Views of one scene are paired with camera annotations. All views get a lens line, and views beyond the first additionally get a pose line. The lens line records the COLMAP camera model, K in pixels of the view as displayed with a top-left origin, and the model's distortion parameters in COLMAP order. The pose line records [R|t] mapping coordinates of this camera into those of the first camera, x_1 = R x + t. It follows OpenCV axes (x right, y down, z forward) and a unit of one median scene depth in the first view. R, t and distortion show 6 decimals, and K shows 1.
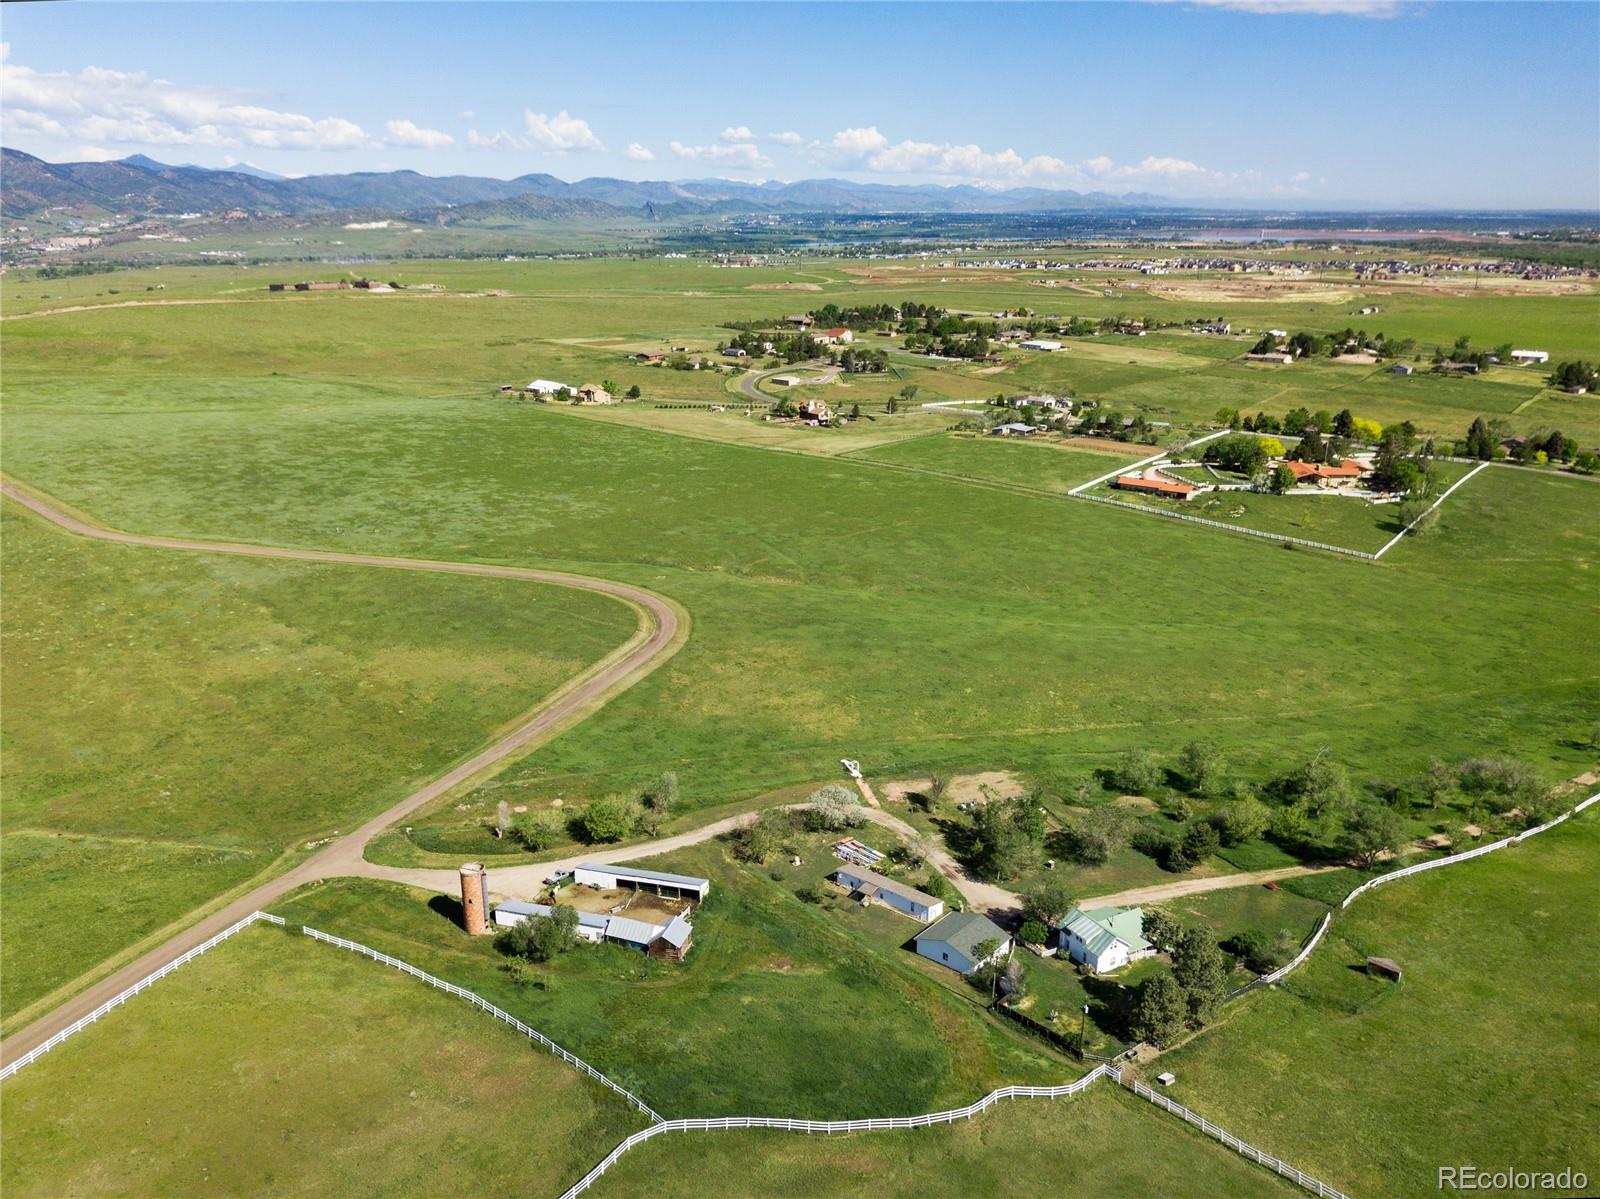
lens RADIAL K [[1261.0, 0, 795.2], [0, 1261.0, 602.4], [0, 0, 1]] dist [0.006725, -0.000017]
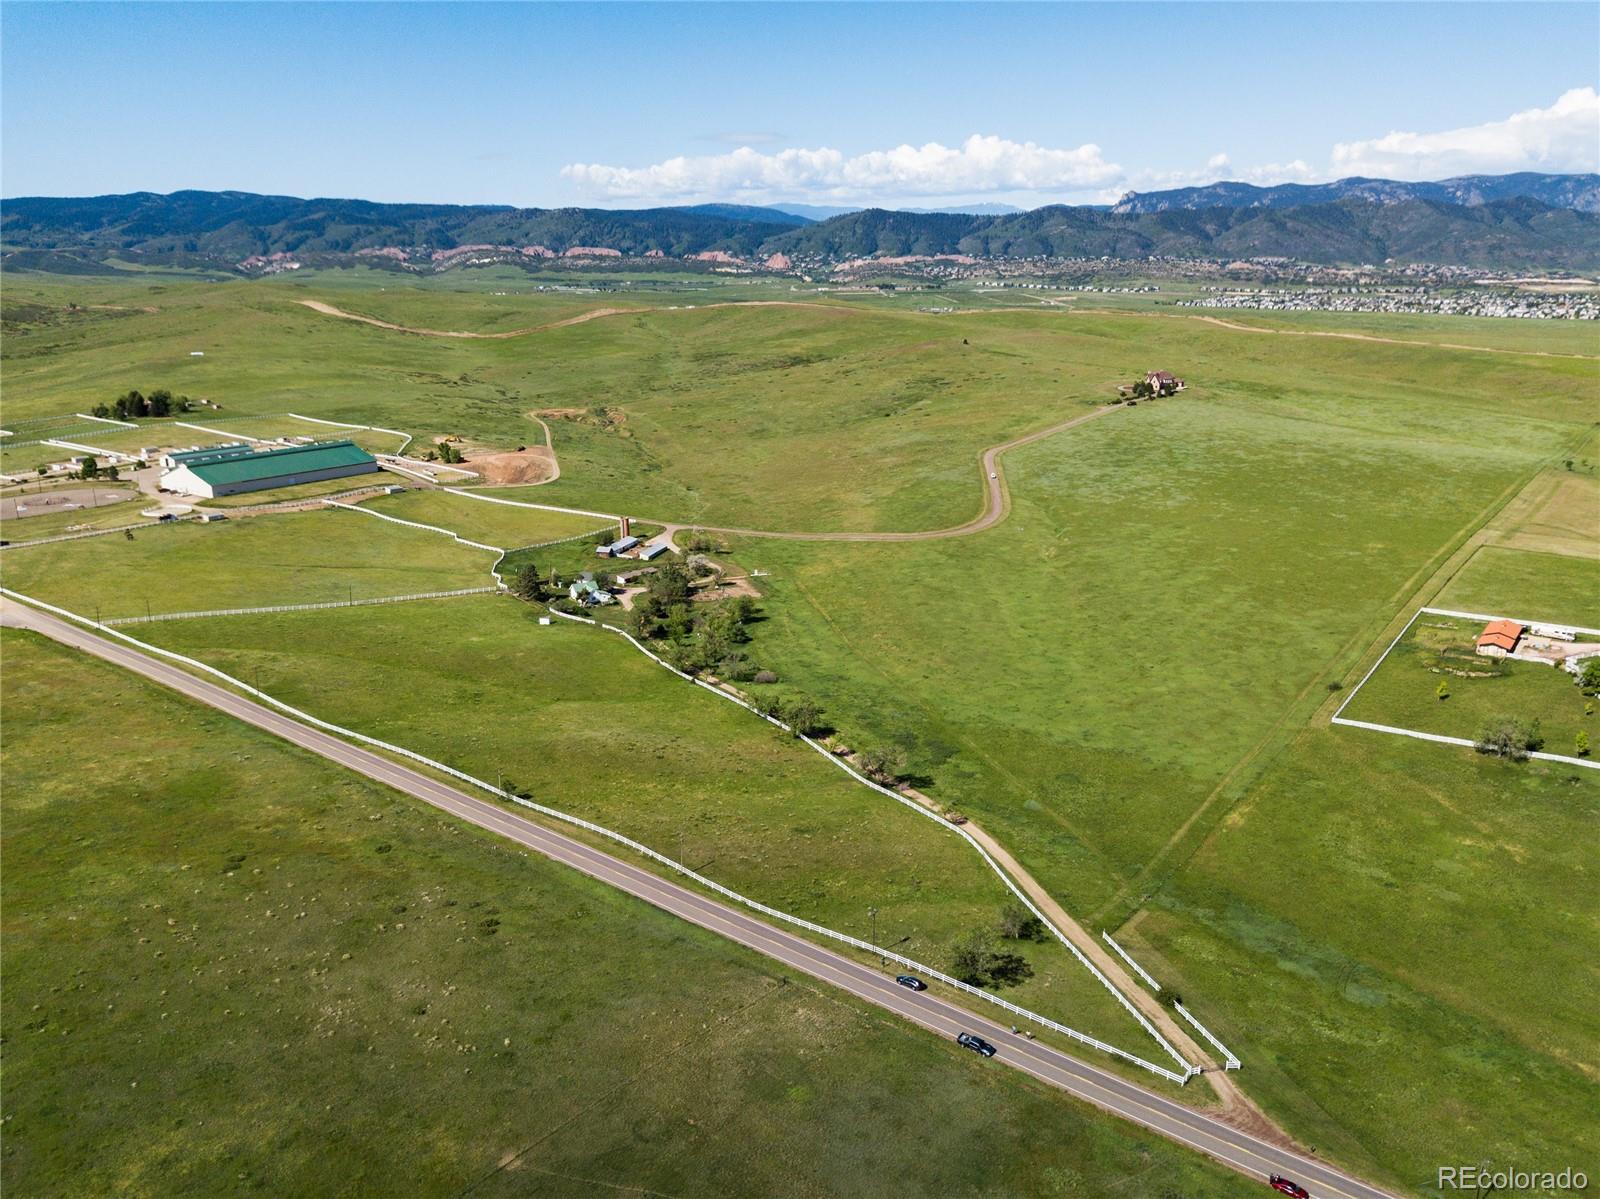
lens RADIAL K [[1289.2, 0, 795.9], [0, 1289.2, 600.8], [0, 0, 1]] dist [0.000315, 0.002408]
pose [[0.014099, 0.263392, -0.964586, 0.588884], [-0.287344, 0.925058, 0.248398, -0.102819], [0.957724, 0.273666, 0.088727, 0.253465]]
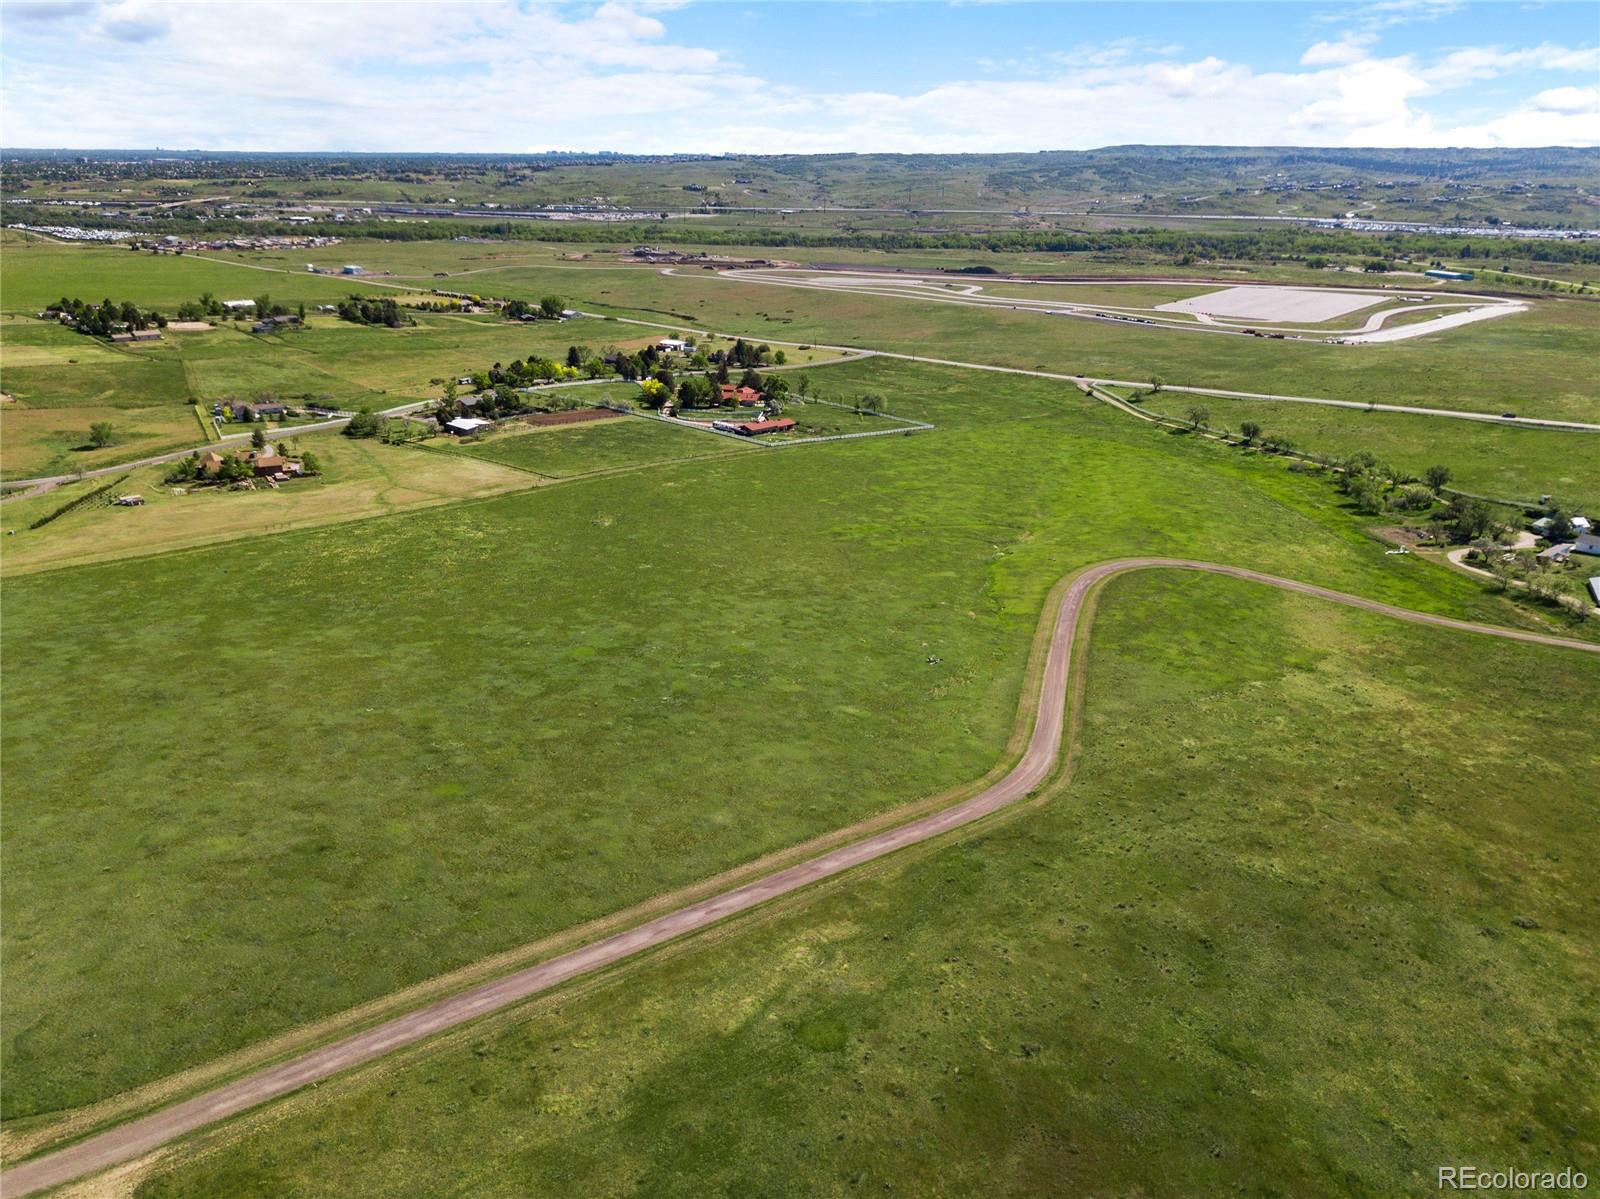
lens RADIAL K [[1236.6, 0, 794.7], [0, 1236.6, 601.8], [0, 0, 1]] dist [0.000601, 0.002670]
pose [[0.139866, -0.331339, 0.933087, -0.462603], [0.280073, 0.917106, 0.283682, -0.141348], [-0.949735, 0.221655, 0.221072, 0.404421]]
